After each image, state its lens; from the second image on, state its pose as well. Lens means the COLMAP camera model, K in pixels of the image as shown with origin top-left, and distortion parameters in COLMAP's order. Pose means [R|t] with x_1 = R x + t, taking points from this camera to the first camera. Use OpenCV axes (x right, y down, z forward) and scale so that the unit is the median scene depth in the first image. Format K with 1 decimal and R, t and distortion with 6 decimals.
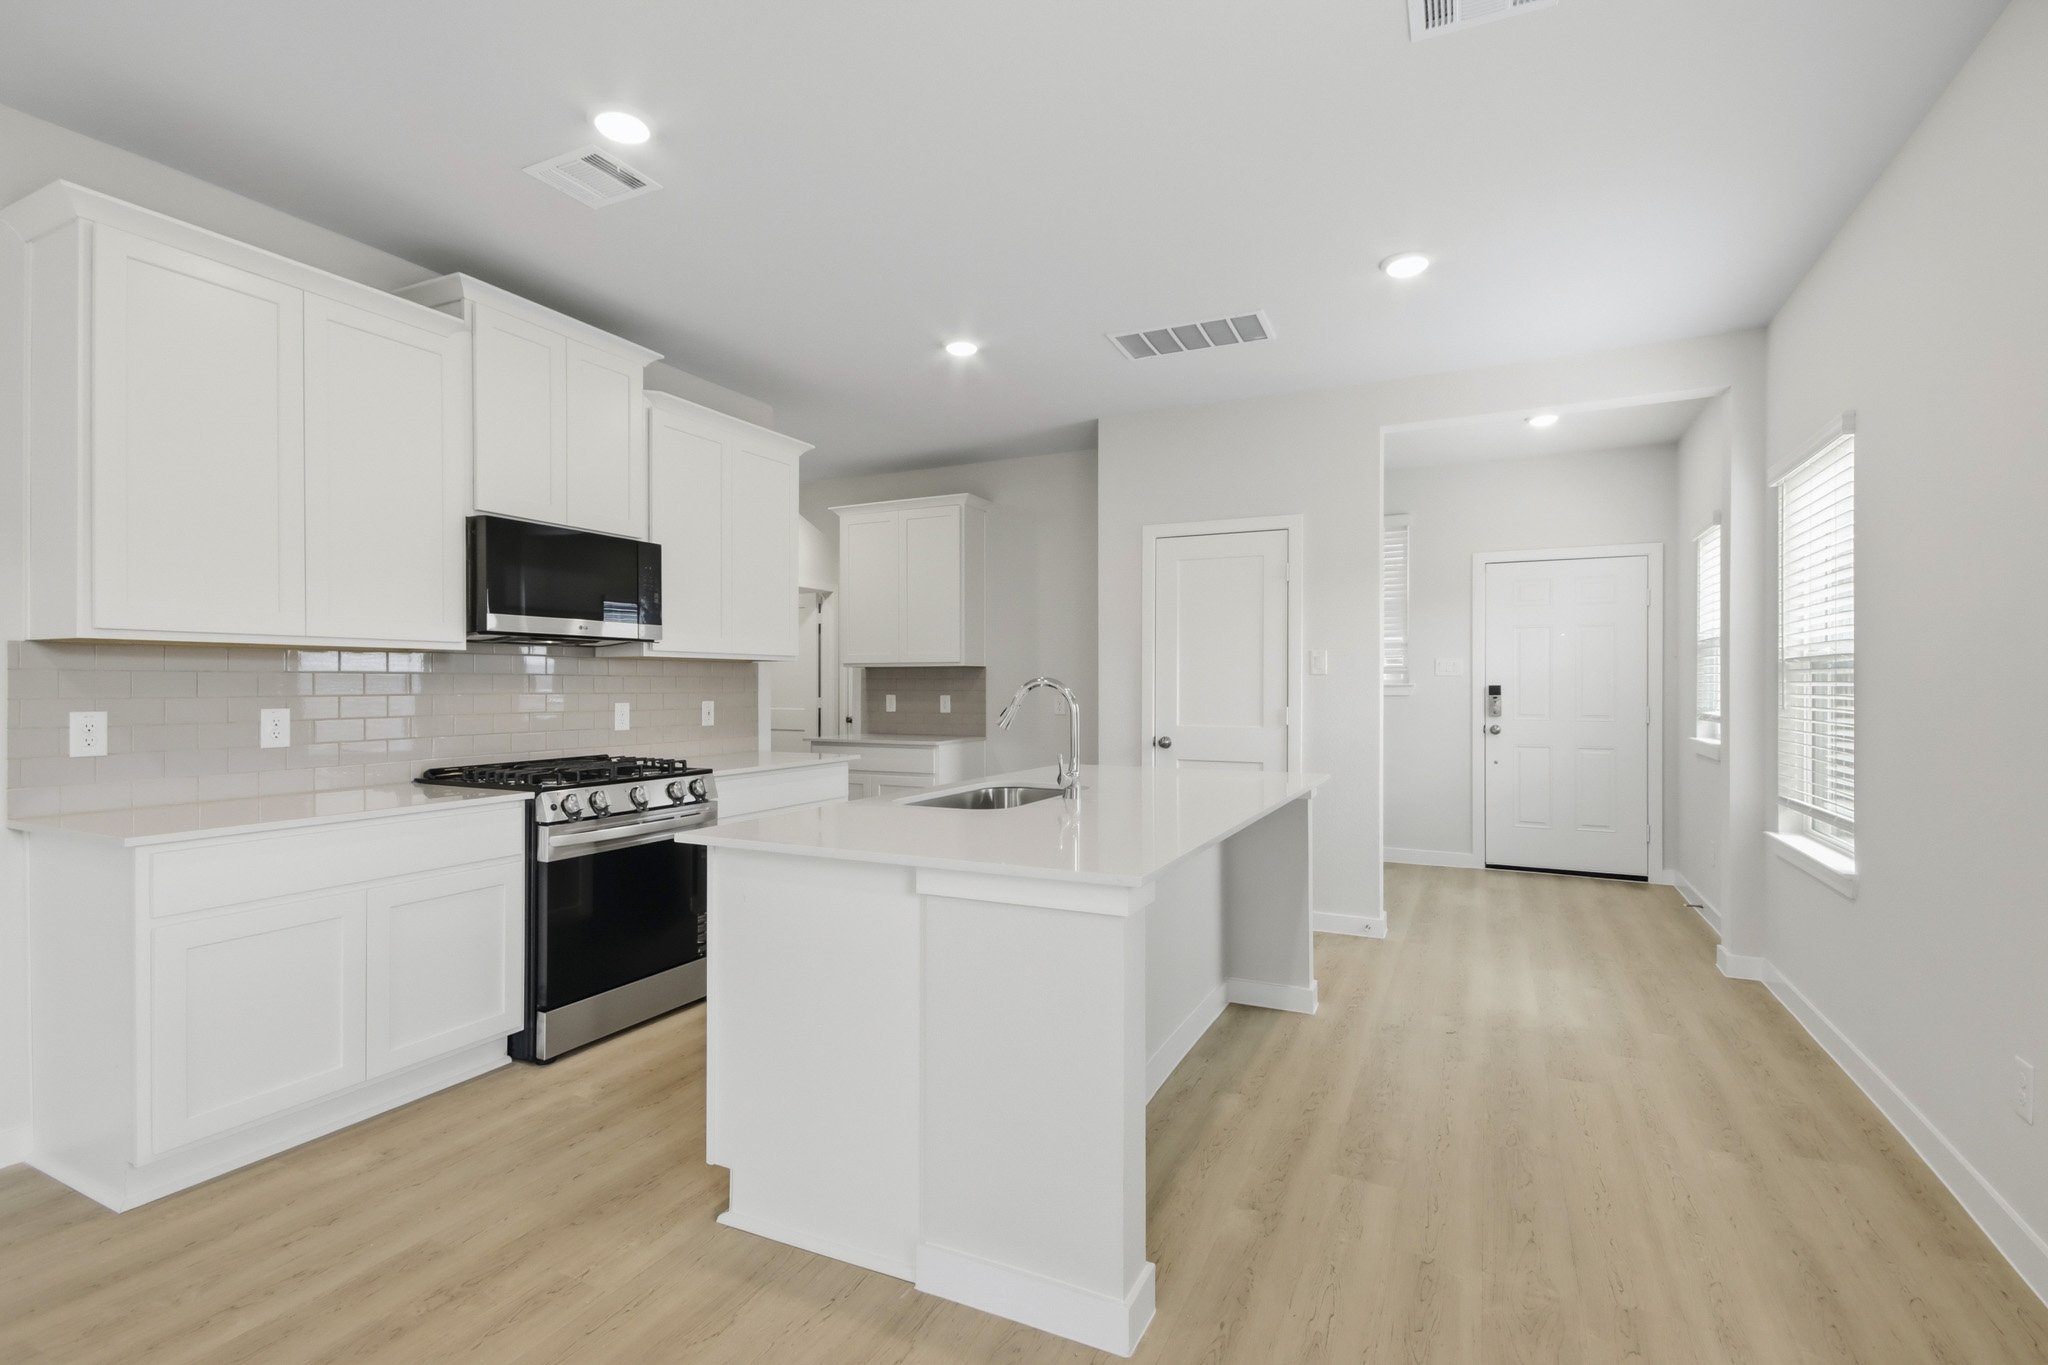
lens RADIAL K [[946.4, 0, 1015.8], [0, 946.4, 687.9], [0, 0, 1]] dist [0.013200, 0.000129]
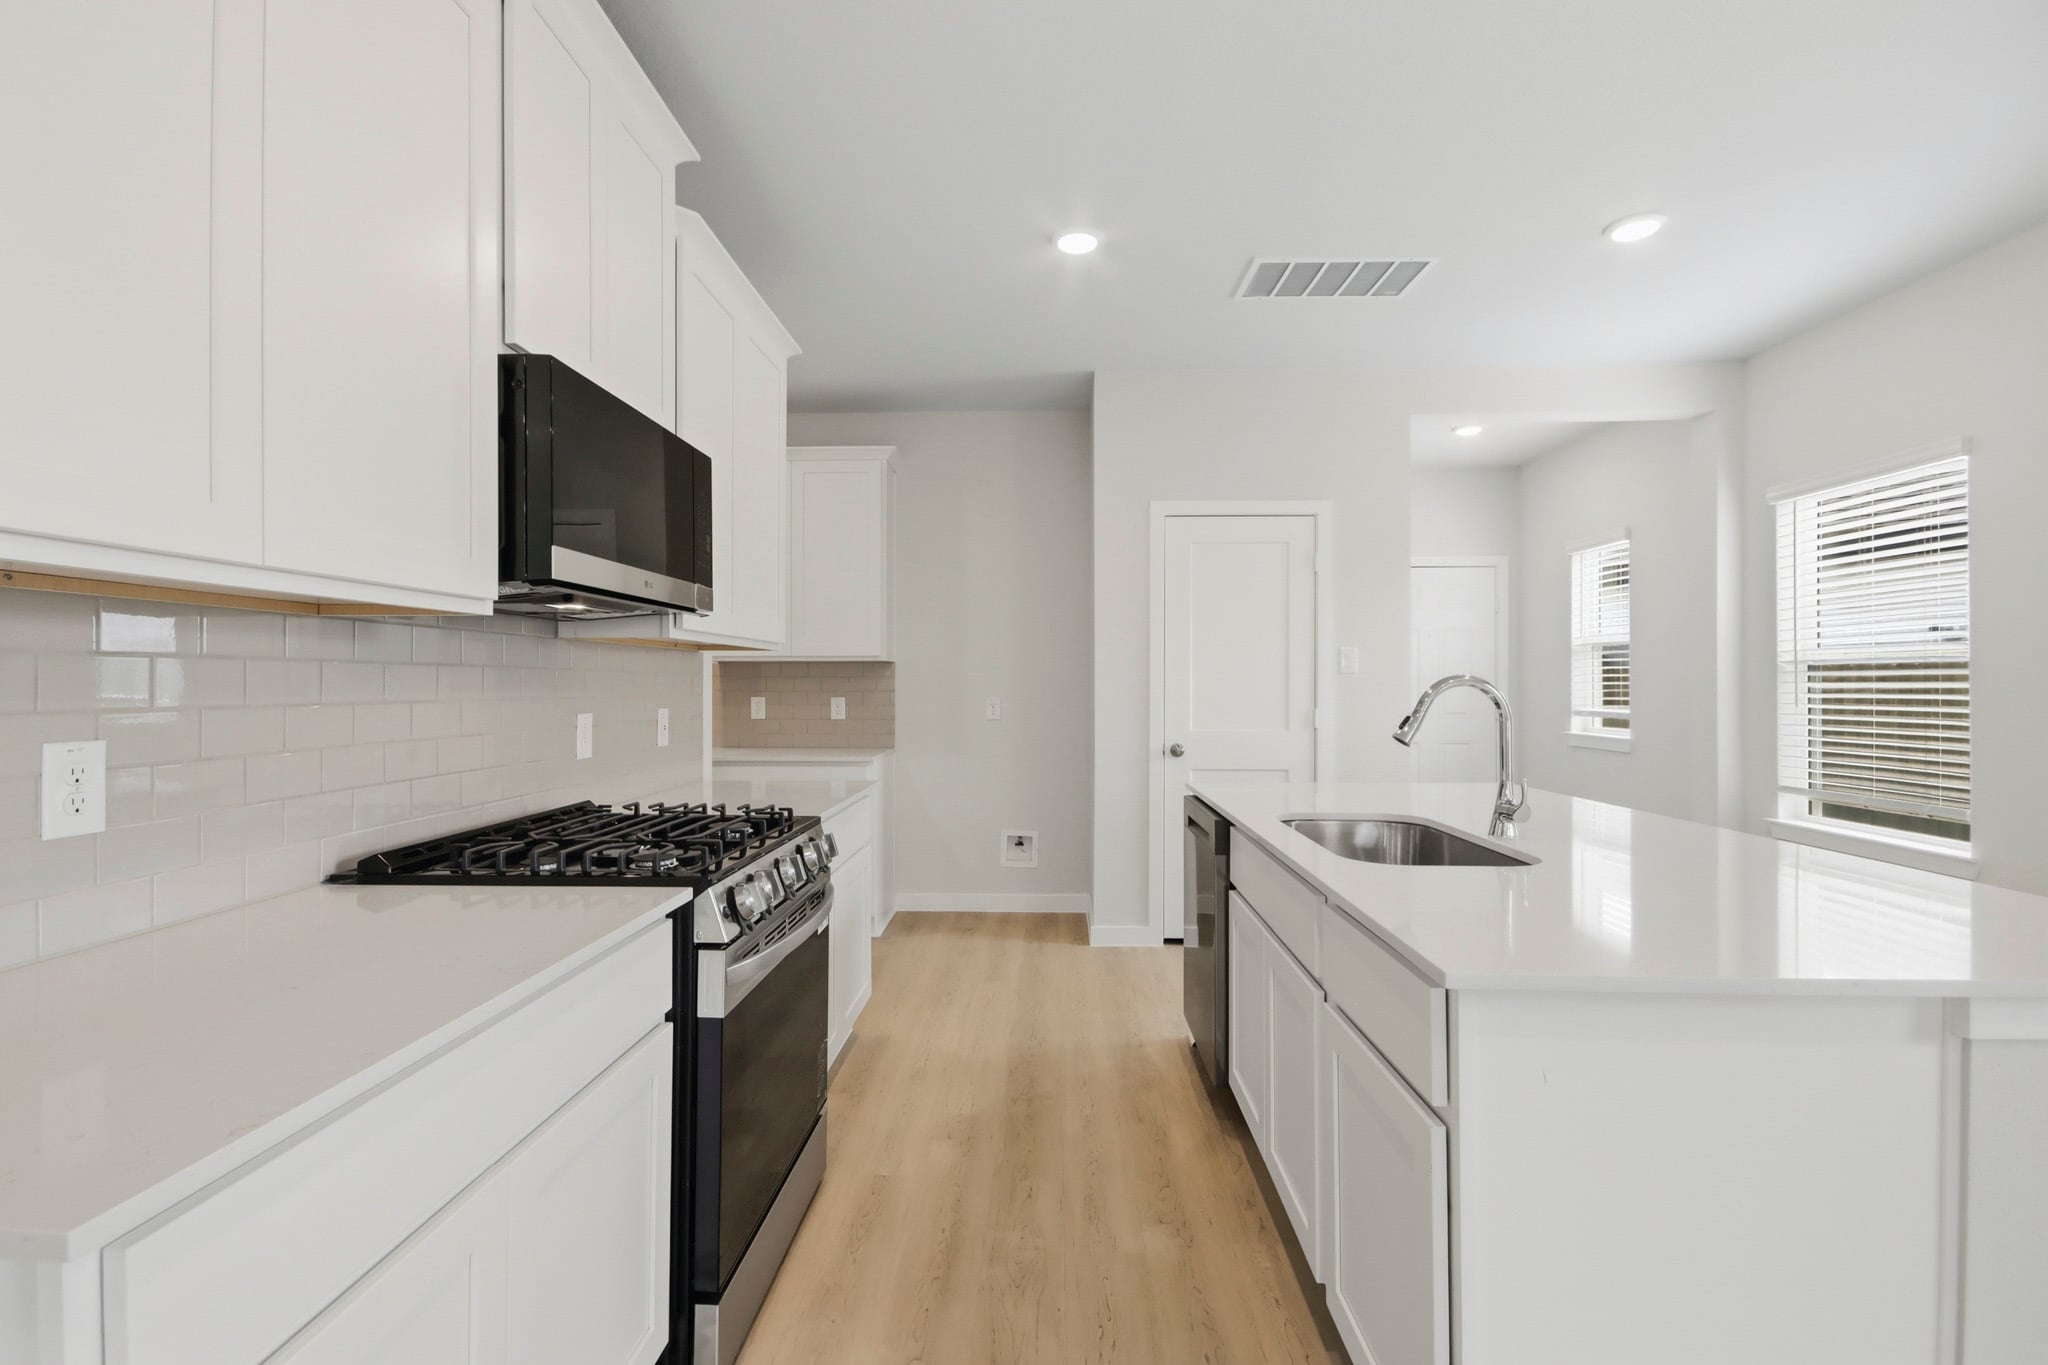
lens RADIAL K [[946.4, 0, 1024.5], [0, 946.4, 678.8], [0, 0, 1]] dist [0.013200, 0.000129]
pose [[0.910564, 0.002719, 0.413358, -0.419464], [0.001242, 0.999956, -0.009314, -0.000644], [-0.413365, 0.008995, 0.910521, 0.334255]]
